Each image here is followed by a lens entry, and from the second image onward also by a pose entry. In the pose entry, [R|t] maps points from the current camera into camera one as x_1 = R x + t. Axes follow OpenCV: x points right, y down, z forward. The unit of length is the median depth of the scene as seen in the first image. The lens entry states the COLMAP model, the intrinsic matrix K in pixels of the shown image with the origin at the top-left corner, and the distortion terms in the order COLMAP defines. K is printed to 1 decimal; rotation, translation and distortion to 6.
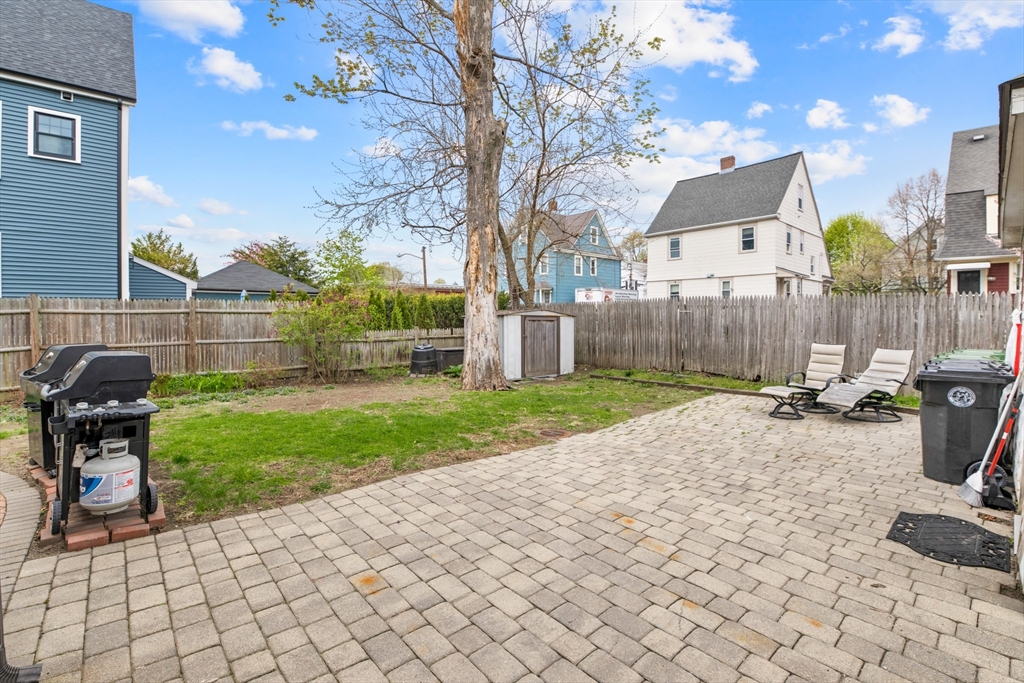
lens RADIAL K [[447.5, 0, 512.9], [0, 447.5, 316.6], [0, 0, 1]] dist [-0.000560, -0.000074]
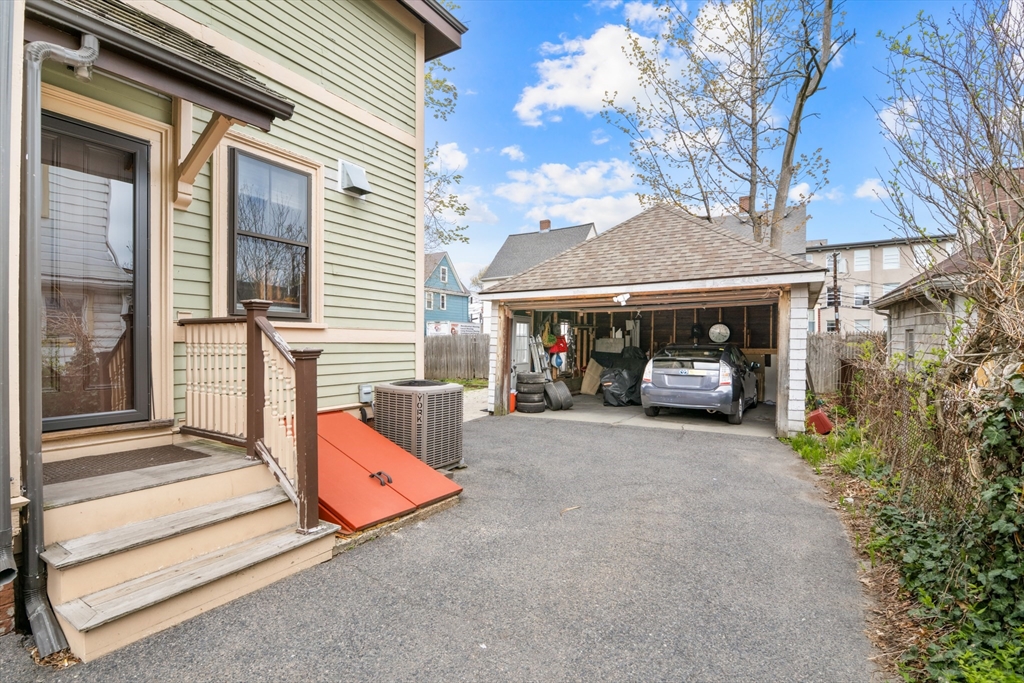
lens RADIAL K [[487.1, 0, 512.0], [0, 487.1, 341.5], [0, 0, 1]] dist [-0.000211, -0.000006]
pose [[0.959579, 0.002963, 0.281424, 0.006368], [0.000249, 0.999935, -0.011376, 0.004395], [-0.281439, 0.010986, 0.959516, -0.600962]]
